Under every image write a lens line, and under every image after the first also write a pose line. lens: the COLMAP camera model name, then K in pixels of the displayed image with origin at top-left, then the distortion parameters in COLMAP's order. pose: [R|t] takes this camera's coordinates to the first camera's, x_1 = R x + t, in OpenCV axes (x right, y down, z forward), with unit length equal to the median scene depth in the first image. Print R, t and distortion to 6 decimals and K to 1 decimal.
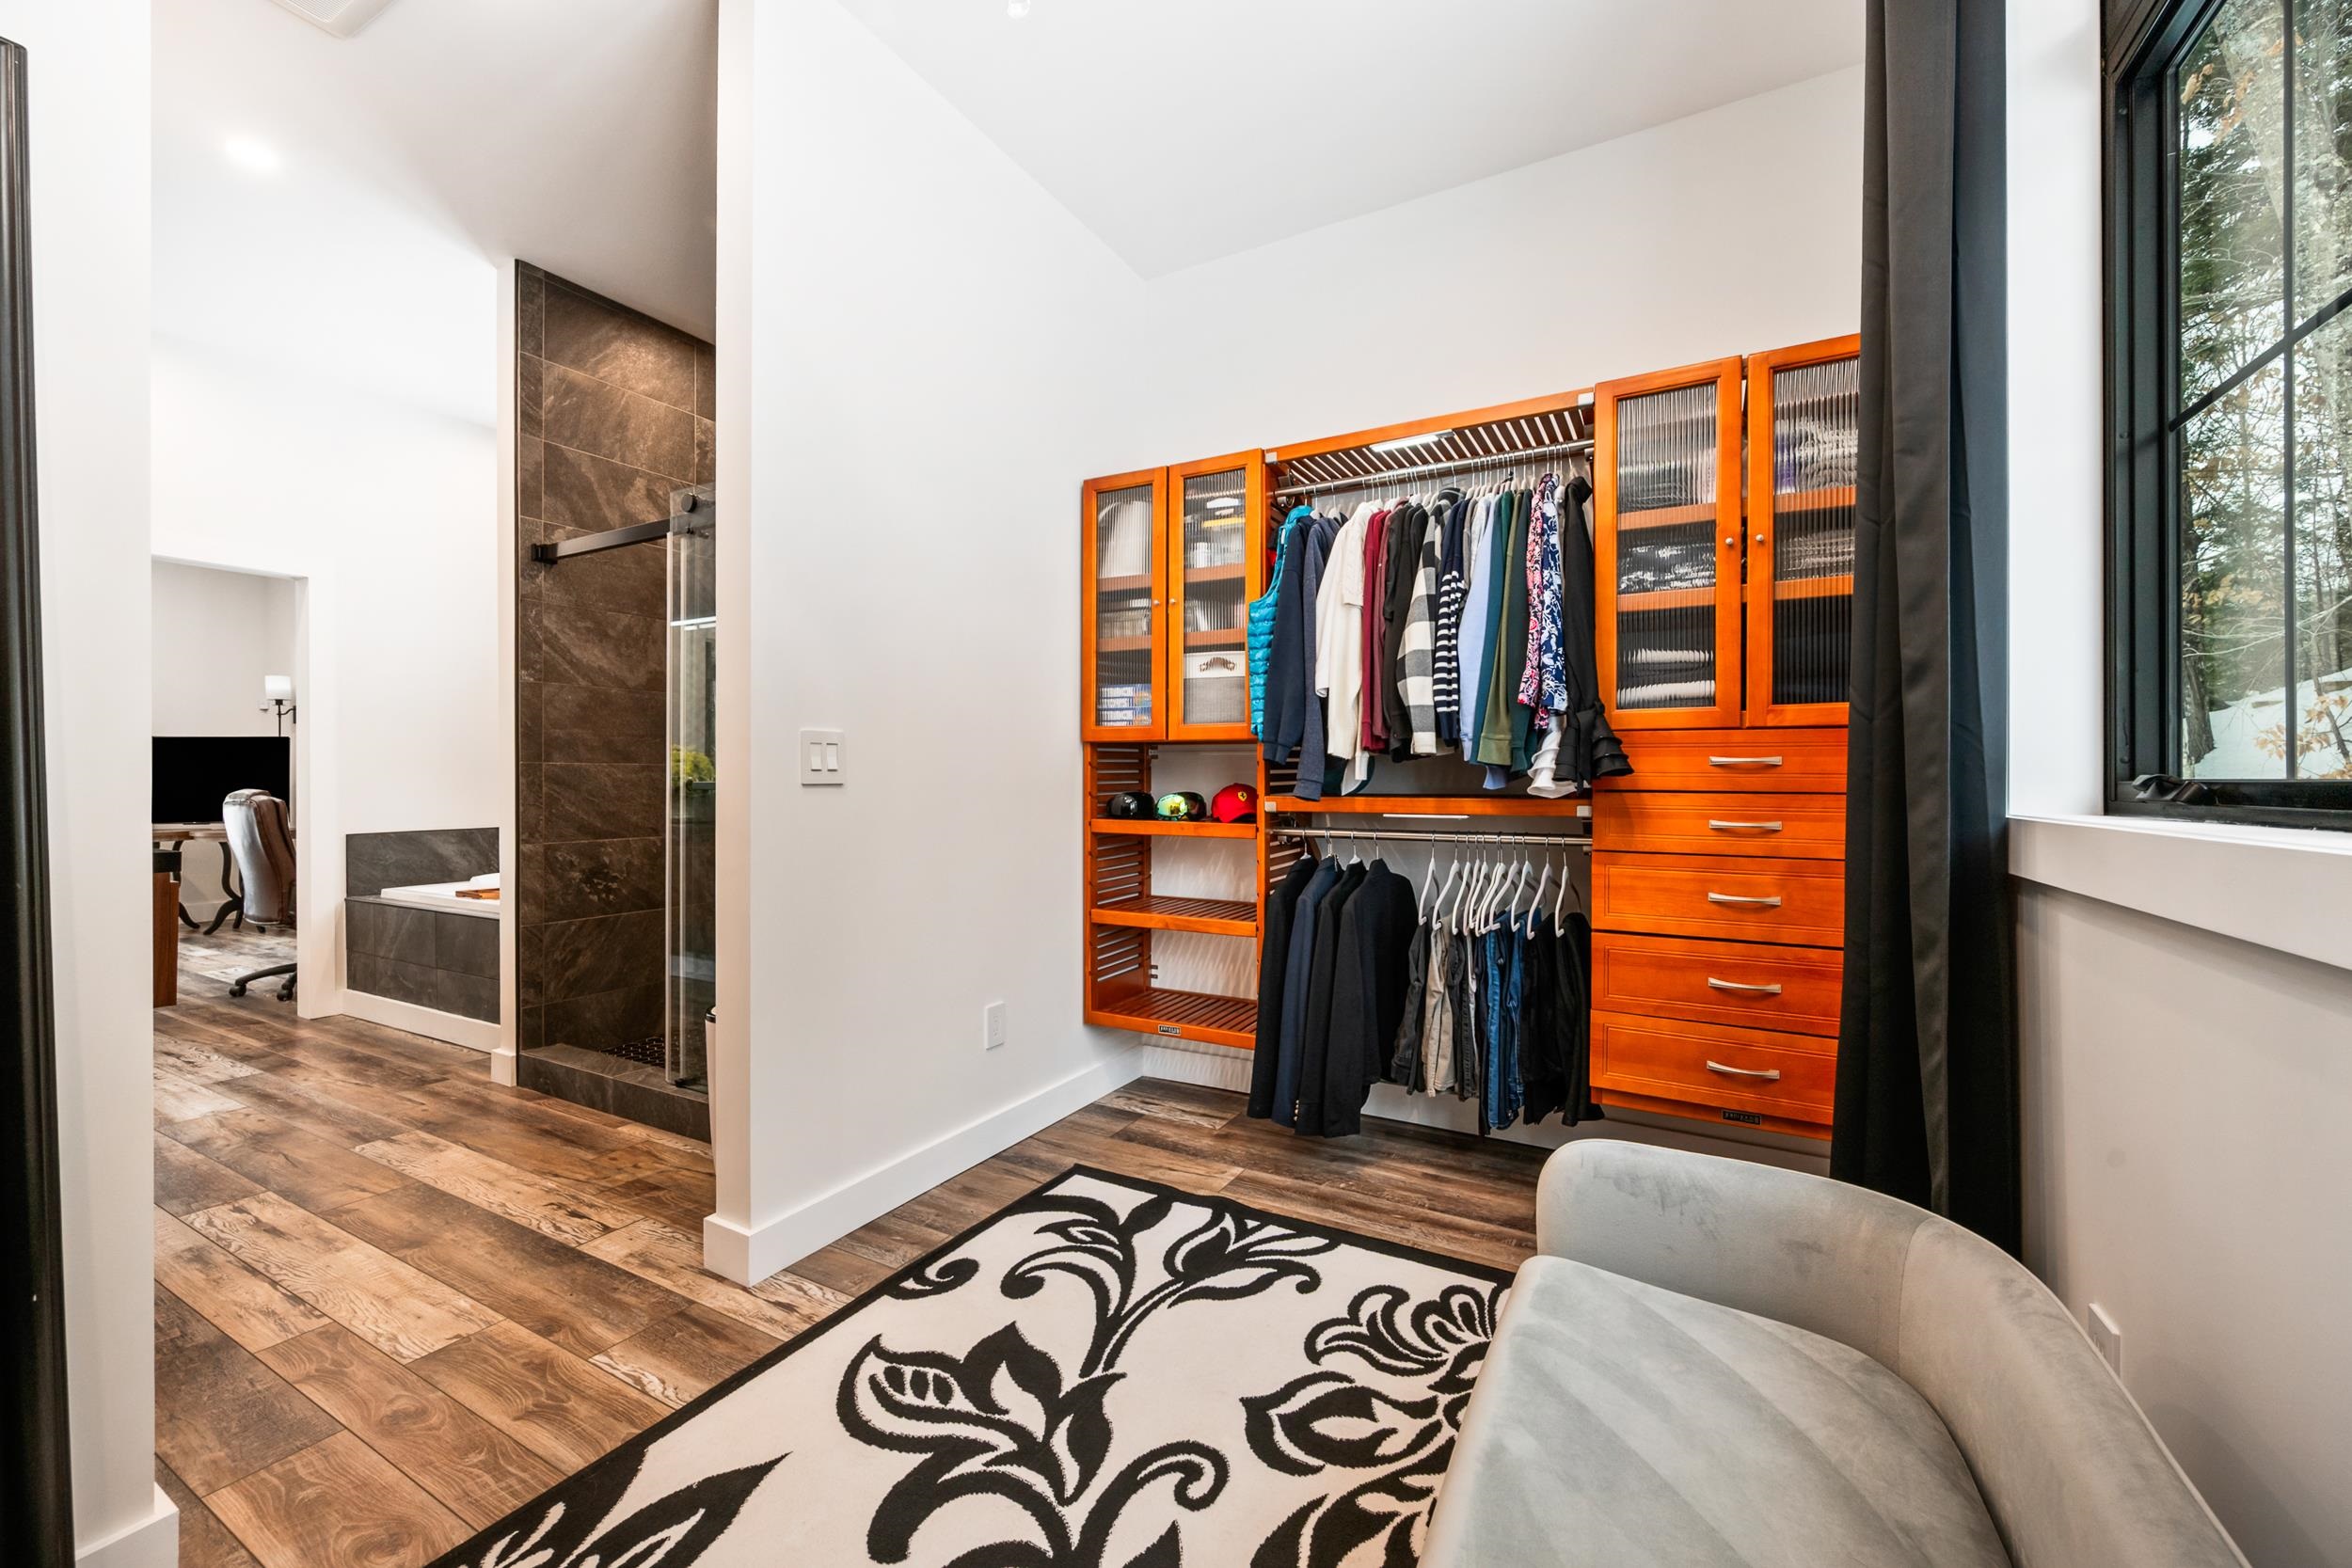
lens RADIAL K [[917.5, 0, 1177.1], [0, 917.5, 775.6], [0, 0, 1]] dist [0.000431, -0.002840]
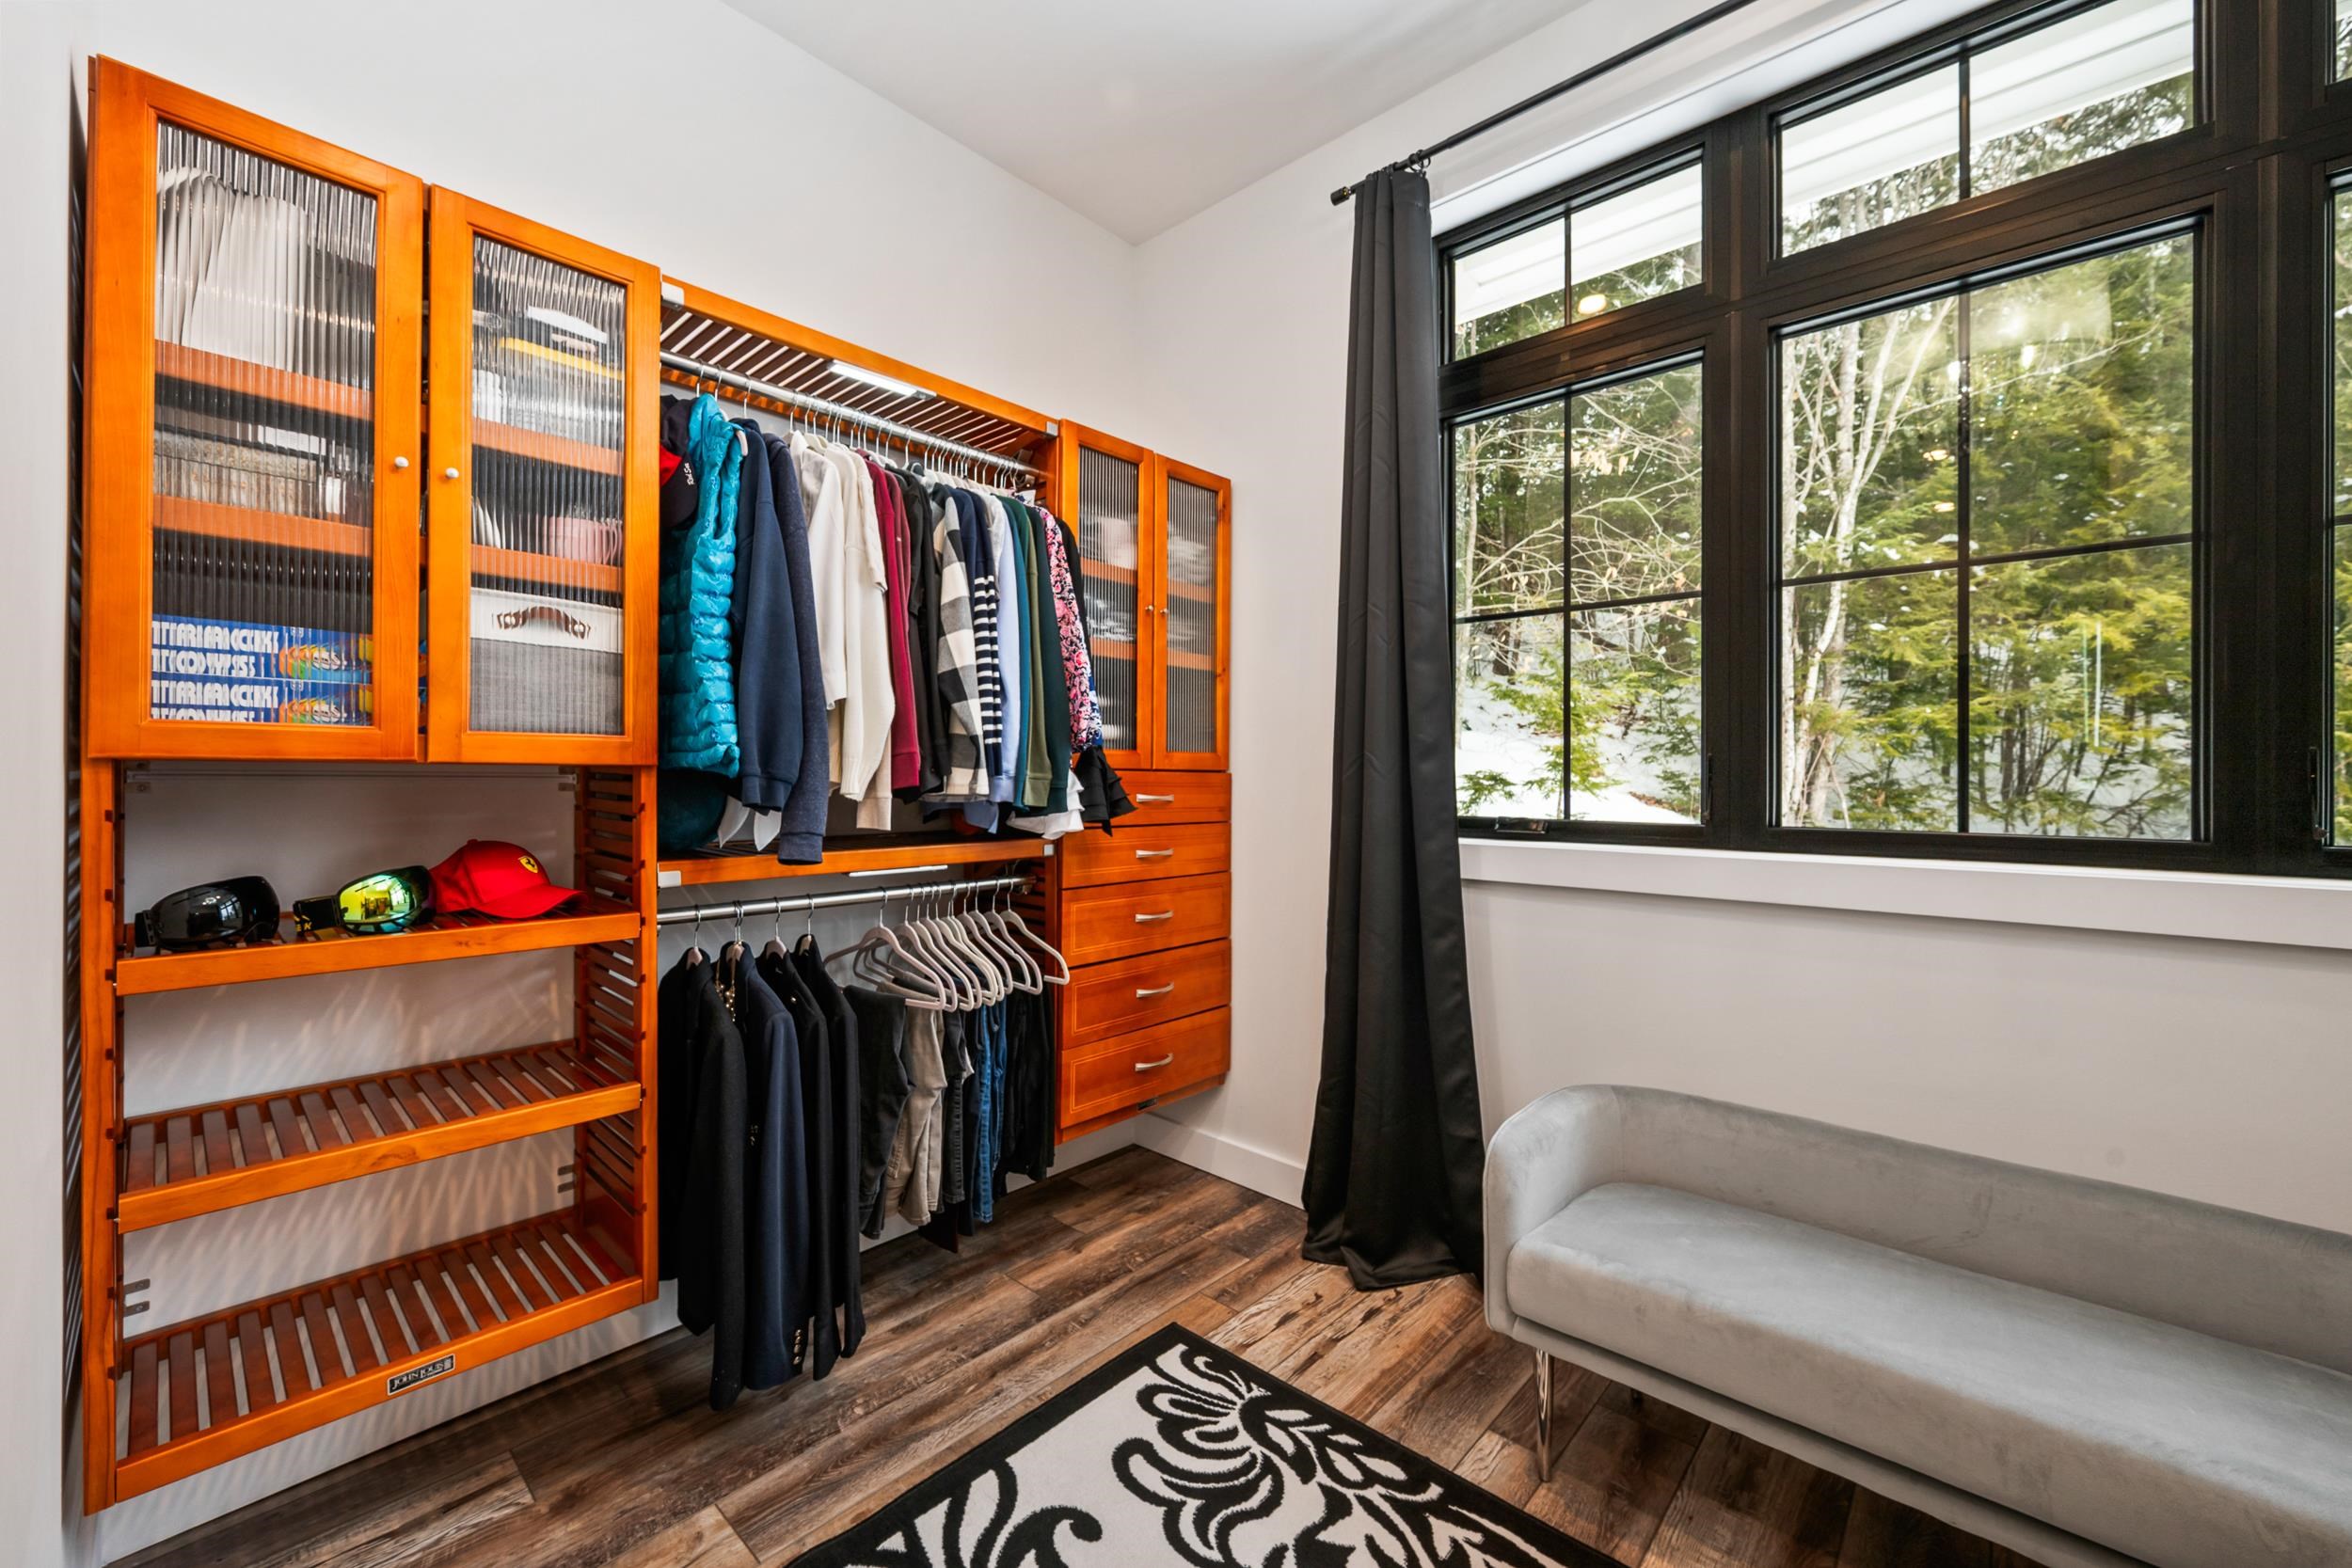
lens RADIAL K [[917.5, 0, 1177.1], [0, 917.5, 775.6], [0, 0, 1]] dist [0.000431, -0.002840]
pose [[0.228813, 0.001630, 0.973469, -0.437961], [-0.005017, 0.999987, -0.000495, -0.038161], [-0.973458, -0.004771, 0.228818, 0.595475]]
